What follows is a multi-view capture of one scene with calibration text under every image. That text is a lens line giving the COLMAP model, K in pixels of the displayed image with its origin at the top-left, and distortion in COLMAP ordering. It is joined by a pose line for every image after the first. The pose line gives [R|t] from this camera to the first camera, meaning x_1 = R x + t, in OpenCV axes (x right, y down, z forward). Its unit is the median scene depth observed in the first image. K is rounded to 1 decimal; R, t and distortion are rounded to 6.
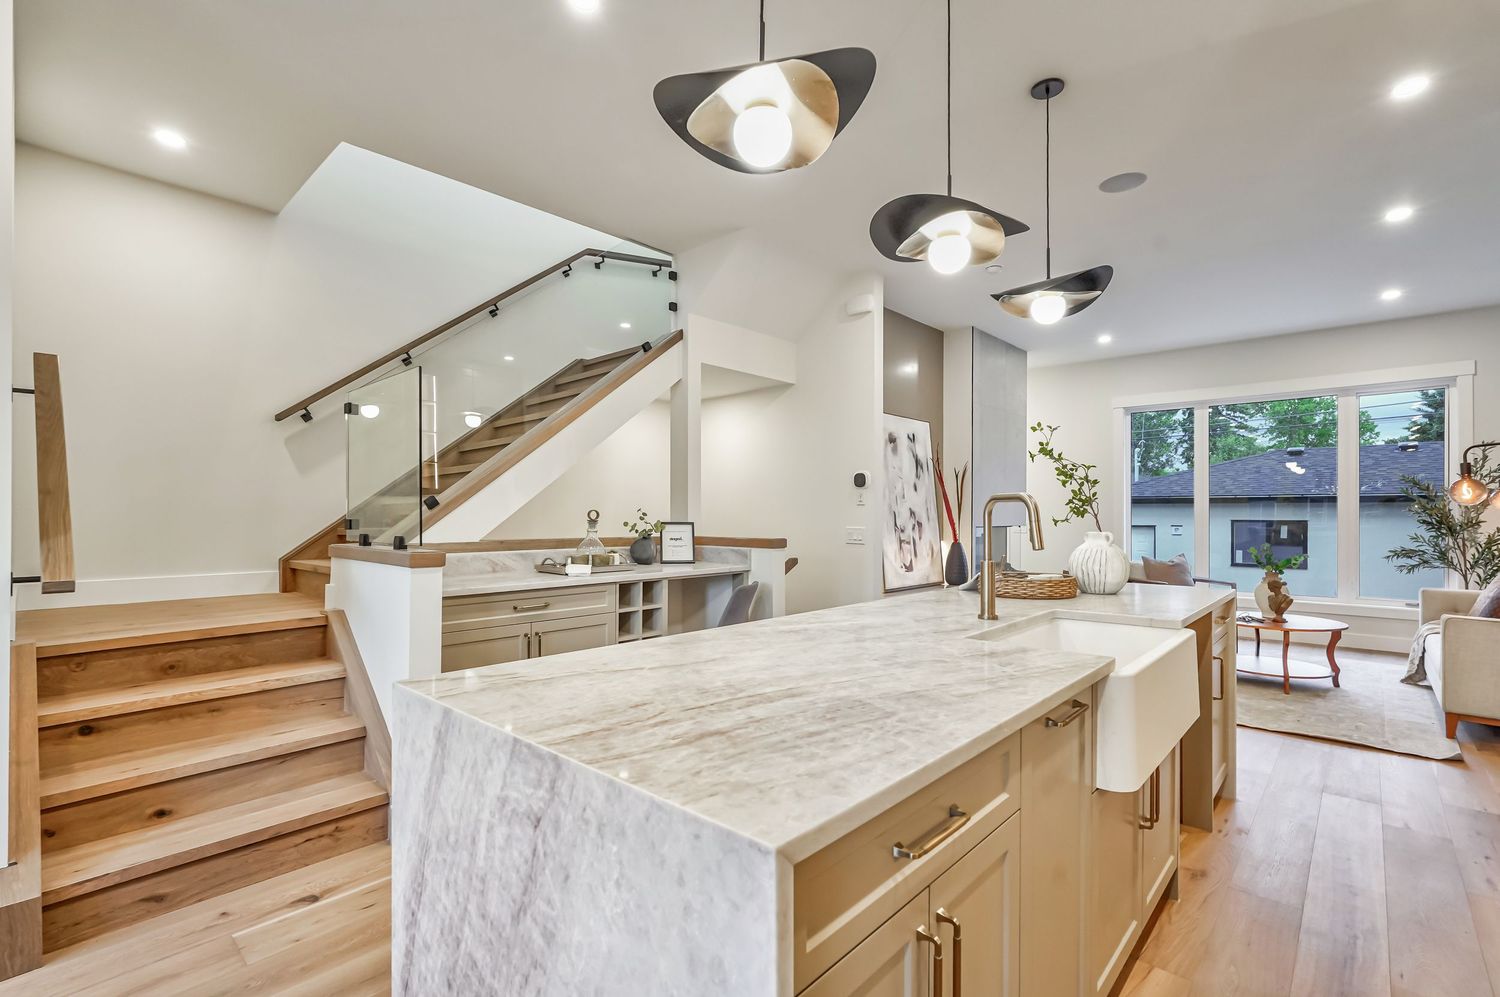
lens RADIAL K [[681.2, 0, 754.8], [0, 681.2, 508.3], [0, 0, 1]] dist [-0.021644, 0.009918]
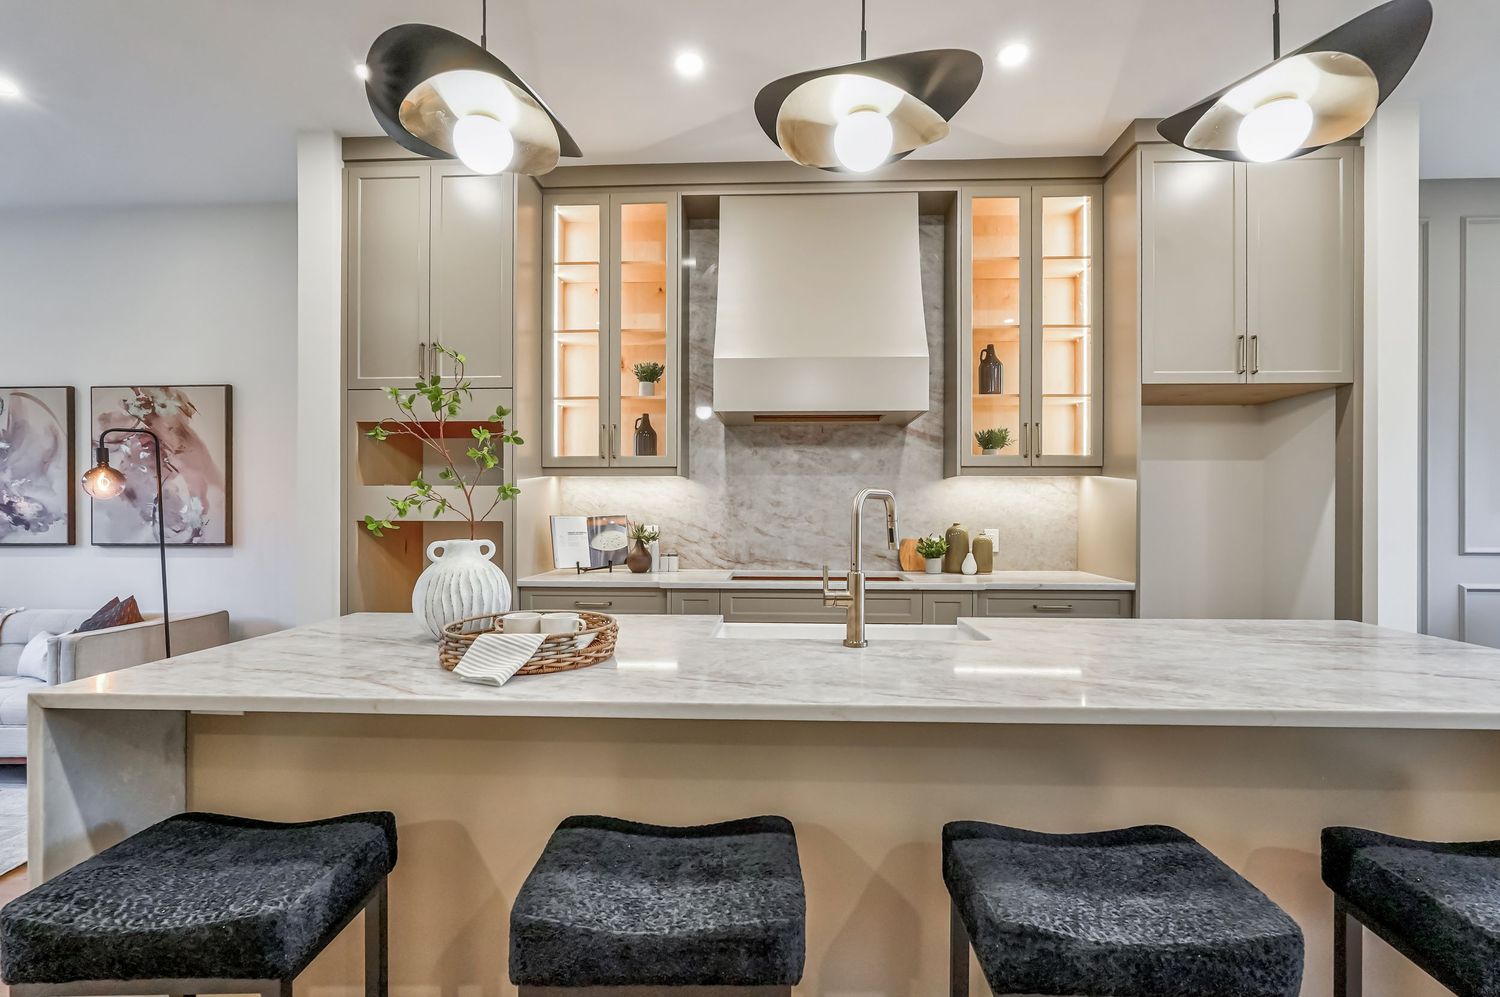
lens RADIAL K [[688.3, 0, 758.6], [0, 688.3, 508.4], [0, 0, 1]] dist [-0.016084, 0.010923]
pose [[-0.640460, -0.003402, 0.767984, -0.086209], [-0.009469, 0.999949, -0.003467, 0.002273], [-0.767933, -0.009493, -0.640460, 0.680812]]
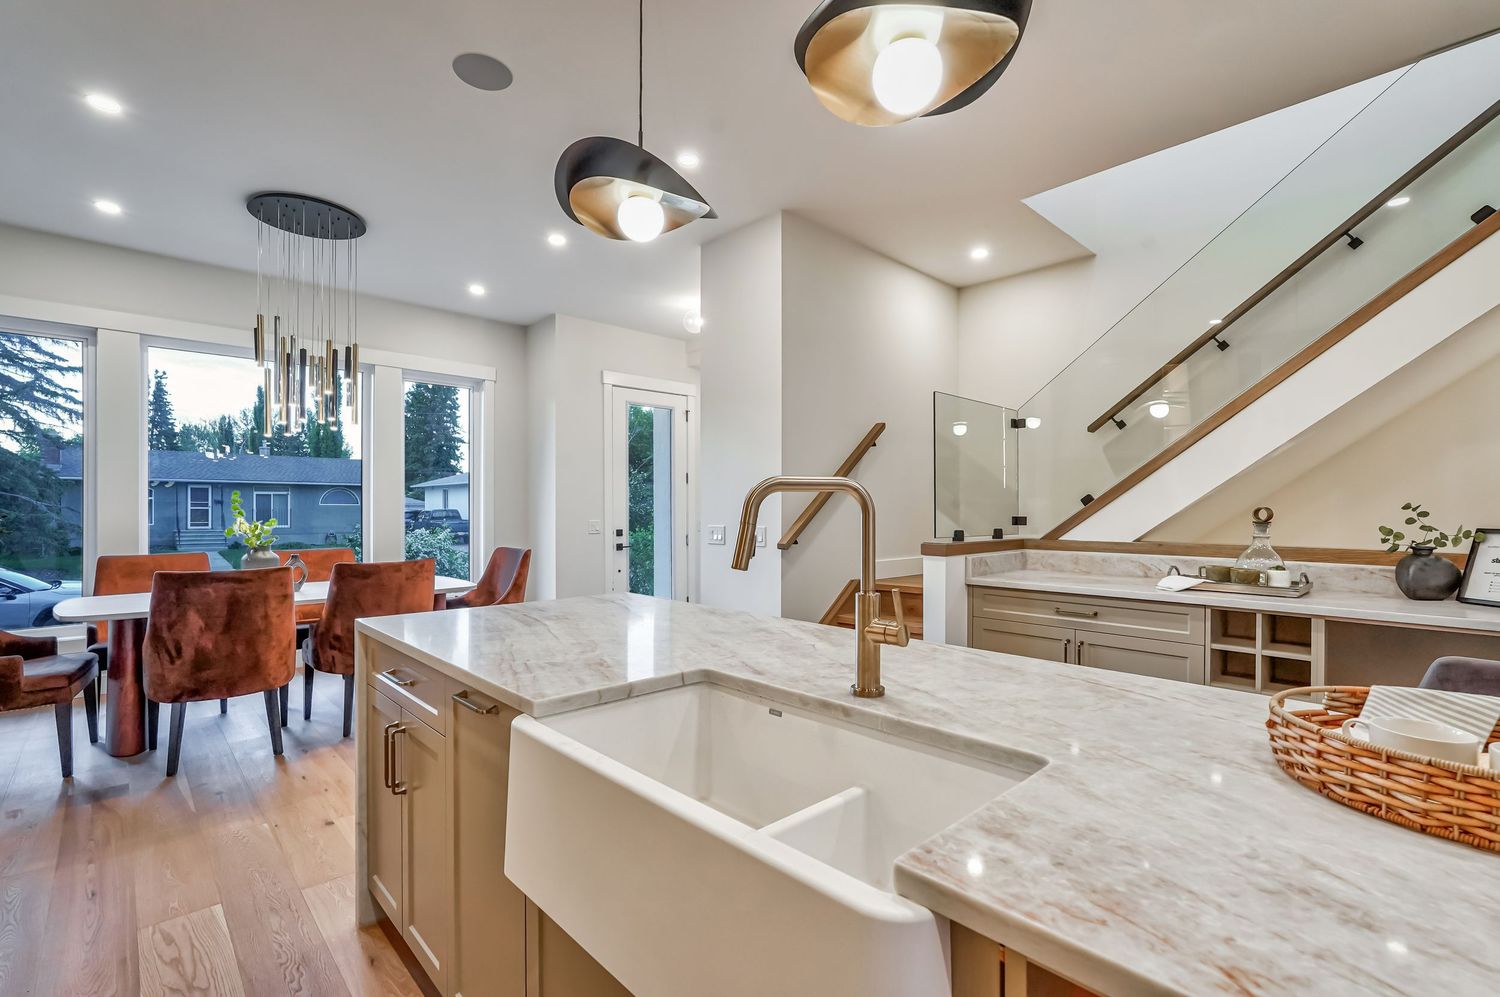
lens RADIAL K [[671.2, 0, 755.5], [0, 671.2, 508.3], [0, 0, 1]] dist [-0.015408, 0.008166]
pose [[-0.067606, -0.005176, -0.997699, 0.391721], [0.006263, 0.999965, -0.005612, 0.003006], [0.997692, -0.006628, -0.067571, 0.401541]]
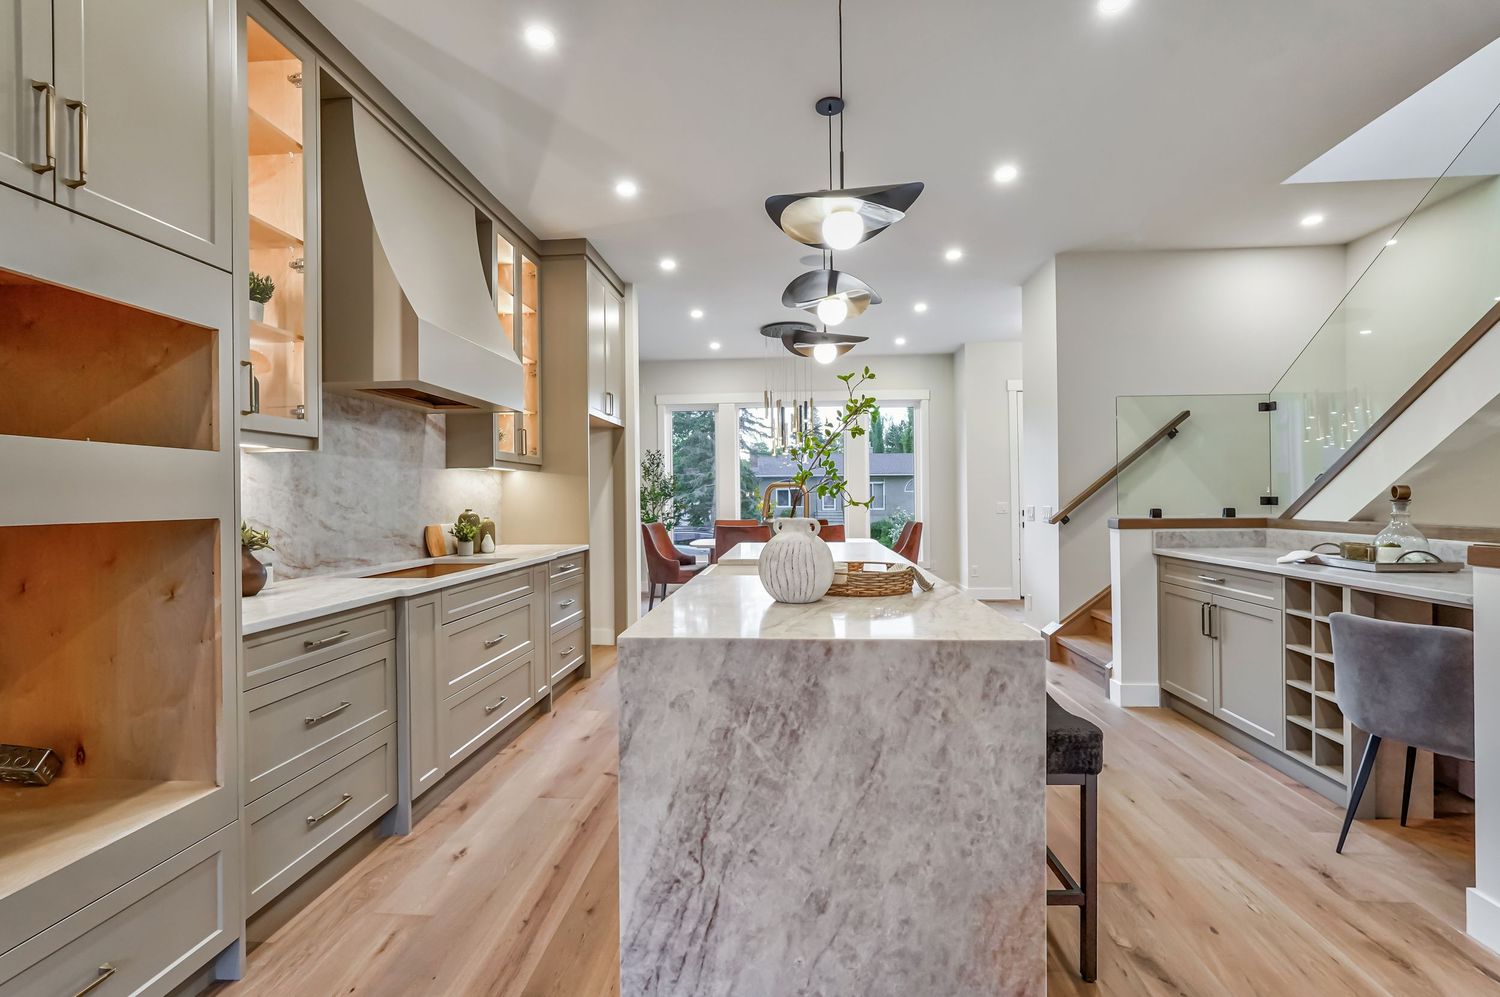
lens RADIAL K [[661.4, 0, 750.6], [0, 661.4, 495.6], [0, 0, 1]] dist [-0.017559, 0.007918]
pose [[-0.787234, 0.003412, -0.616645, 0.564868], [0.012076, 0.999878, -0.009884, 0.009234], [0.616537, -0.015227, -0.787179, 0.875668]]
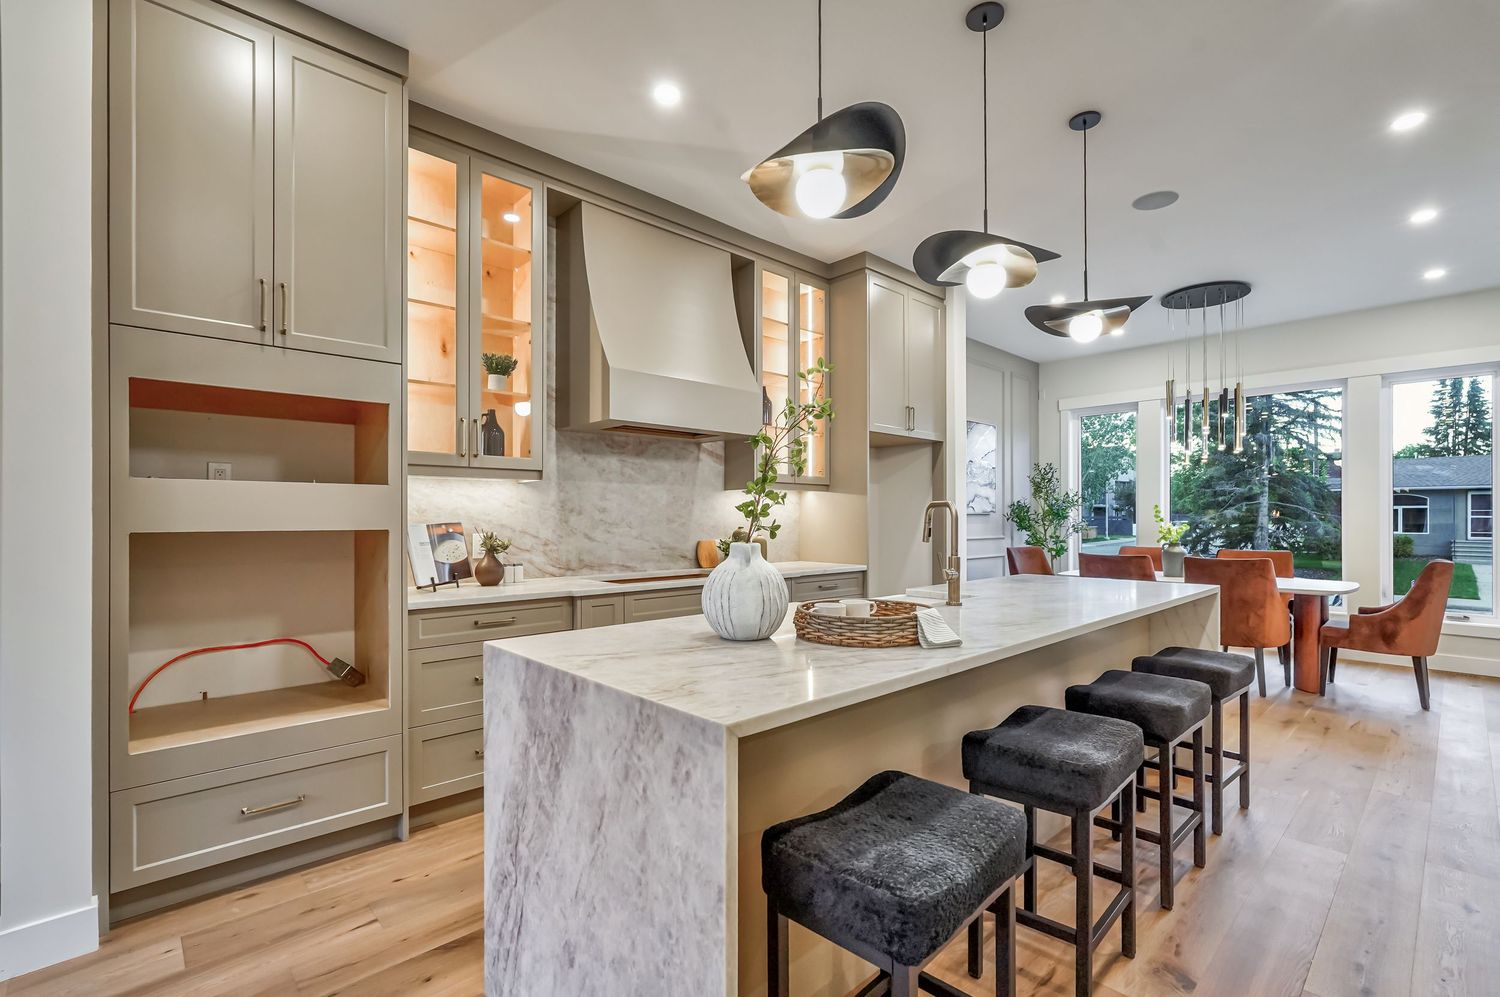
lens RADIAL K [[676.6, 0, 757.5], [0, 676.6, 515.6], [0, 0, 1]] dist [-0.019895, 0.010173]
pose [[-0.997348, -0.002566, 0.072738, 0.256628], [-0.003384, 0.999932, -0.011118, 0.008591], [-0.072705, -0.011335, -0.997289, 0.936940]]
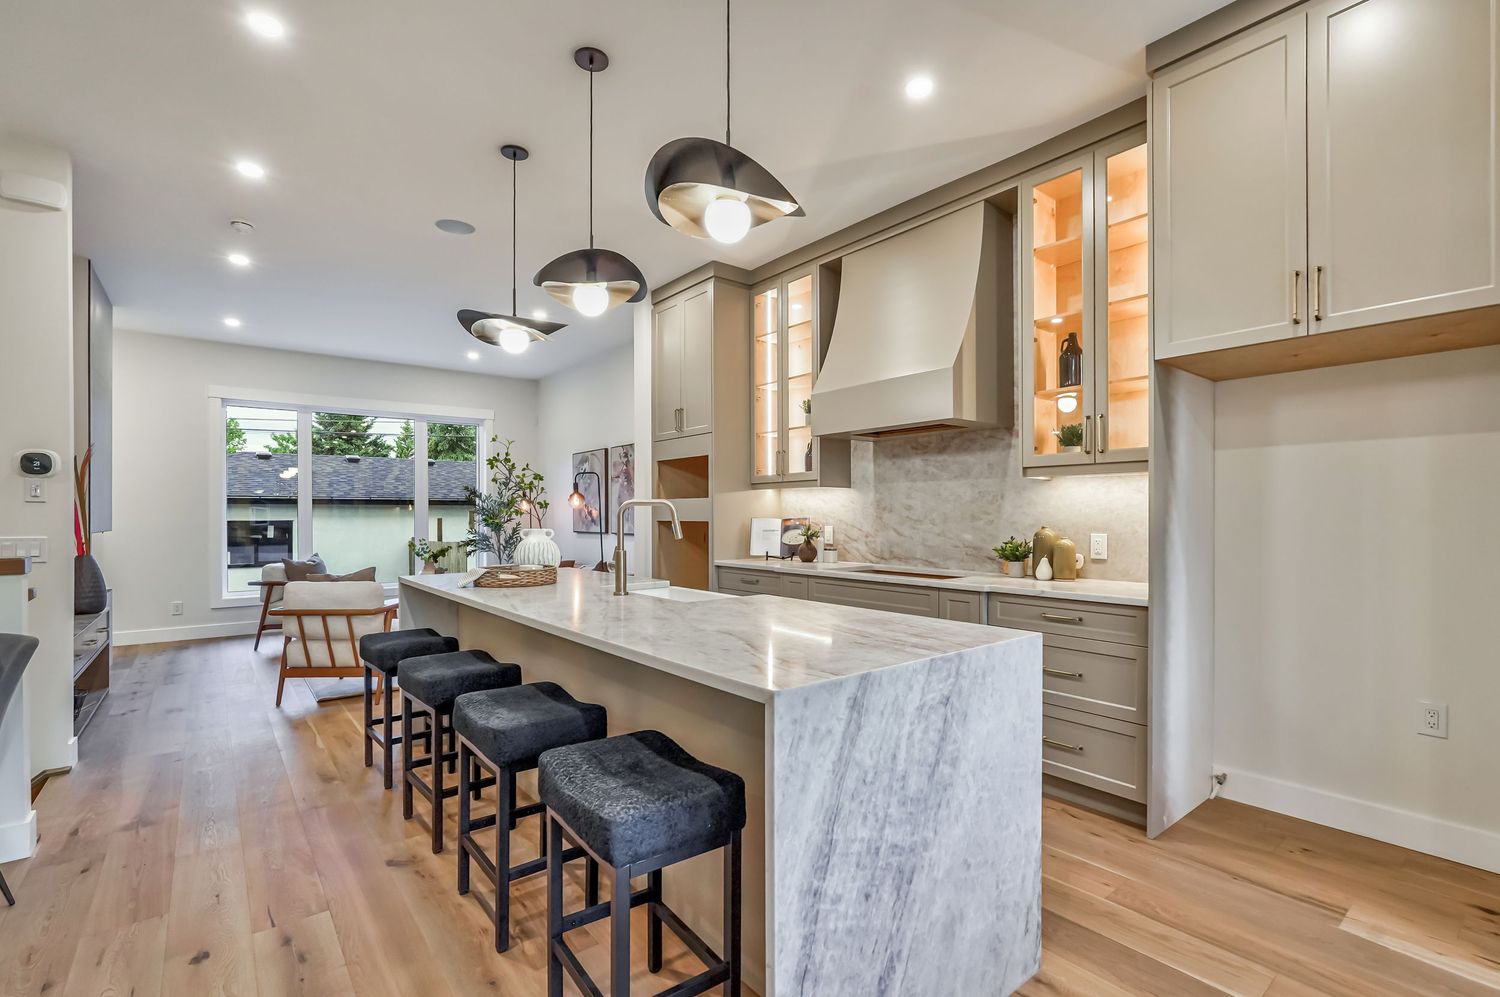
lens RADIAL K [[688.3, 0, 758.6], [0, 688.3, 508.4], [0, 0, 1]] dist [-0.016084, 0.010923]
pose [[0.150134, 0.006035, 0.988647, -0.392433], [-0.005572, 0.999971, -0.005257, 0.000649], [-0.988650, -0.004720, 0.150163, 0.230061]]
